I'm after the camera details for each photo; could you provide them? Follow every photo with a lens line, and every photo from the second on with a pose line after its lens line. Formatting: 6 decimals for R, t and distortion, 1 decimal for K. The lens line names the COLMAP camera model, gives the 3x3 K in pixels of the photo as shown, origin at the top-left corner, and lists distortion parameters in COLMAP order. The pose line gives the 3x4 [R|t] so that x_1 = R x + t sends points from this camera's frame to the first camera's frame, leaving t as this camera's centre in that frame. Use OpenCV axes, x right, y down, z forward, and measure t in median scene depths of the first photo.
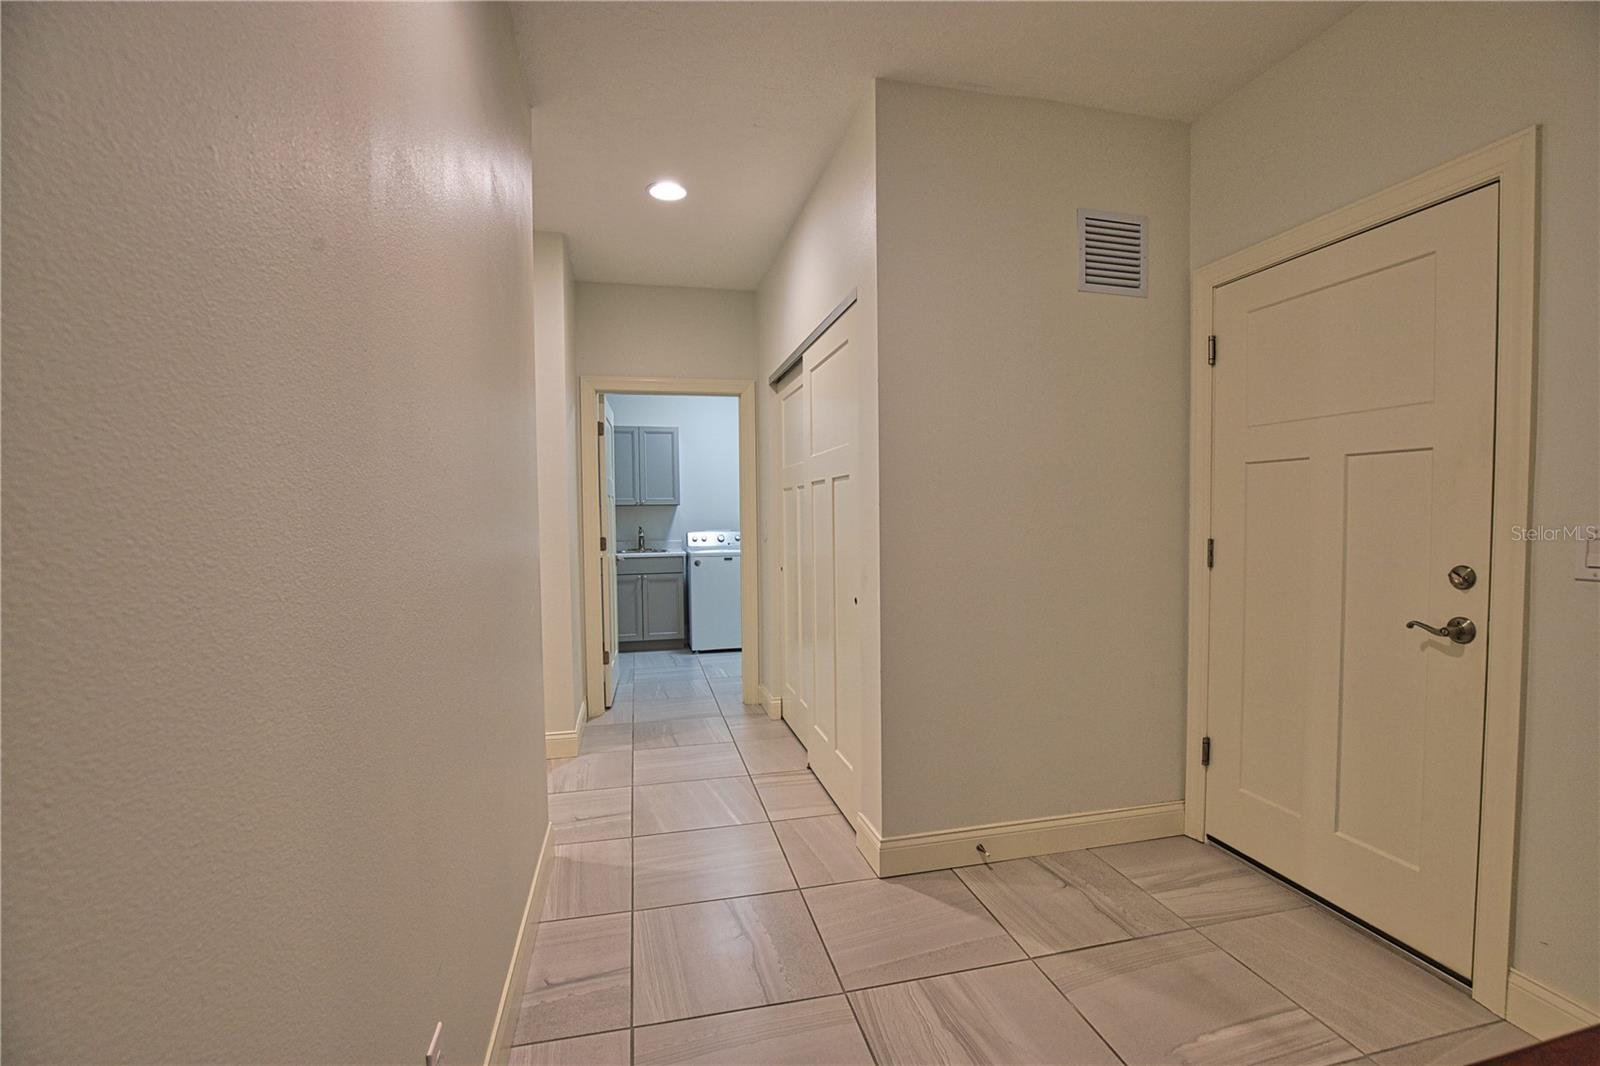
lens RADIAL K [[727.2, 0, 804.9], [0, 727.2, 538.6], [0, 0, 1]] dist [-0.003248, -0.000206]
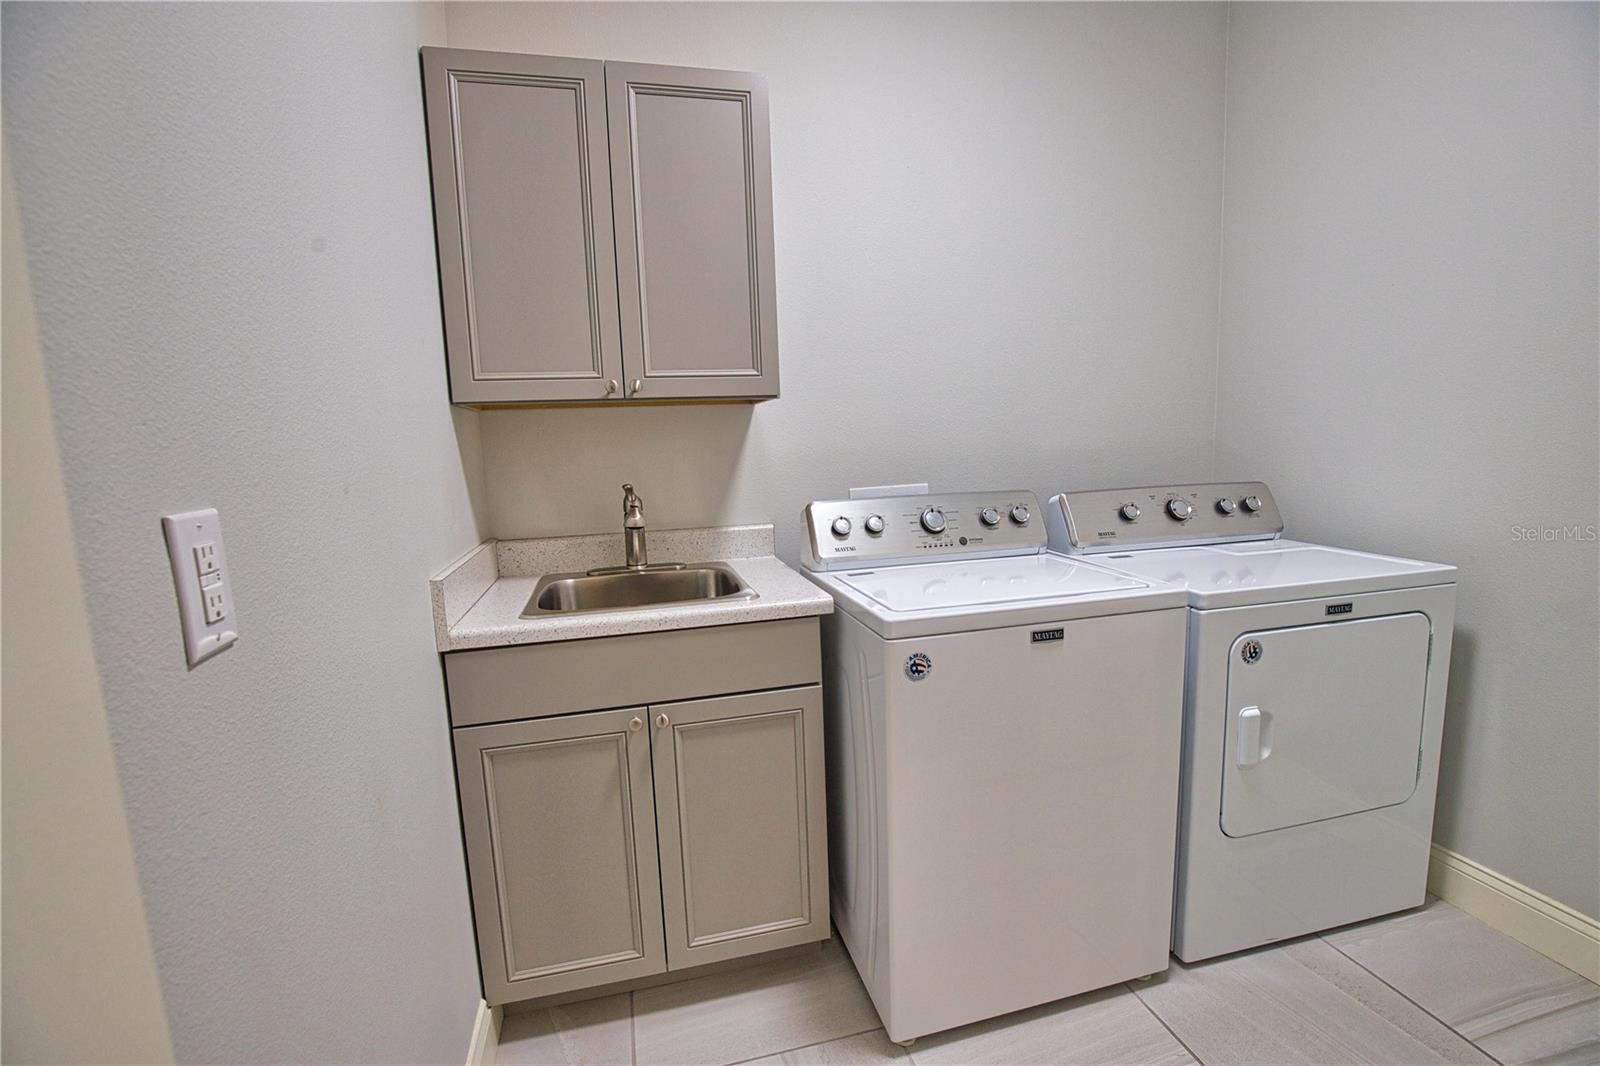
lens RADIAL K [[727.2, 0, 794.0], [0, 727.2, 538.2], [0, 0, 1]] dist [-0.003248, -0.000206]
pose [[0.999342, -0.028936, 0.021874, -0.180019], [0.026514, 0.994237, 0.103872, -0.023722], [-0.024754, -0.103224, 0.994350, 0.769611]]
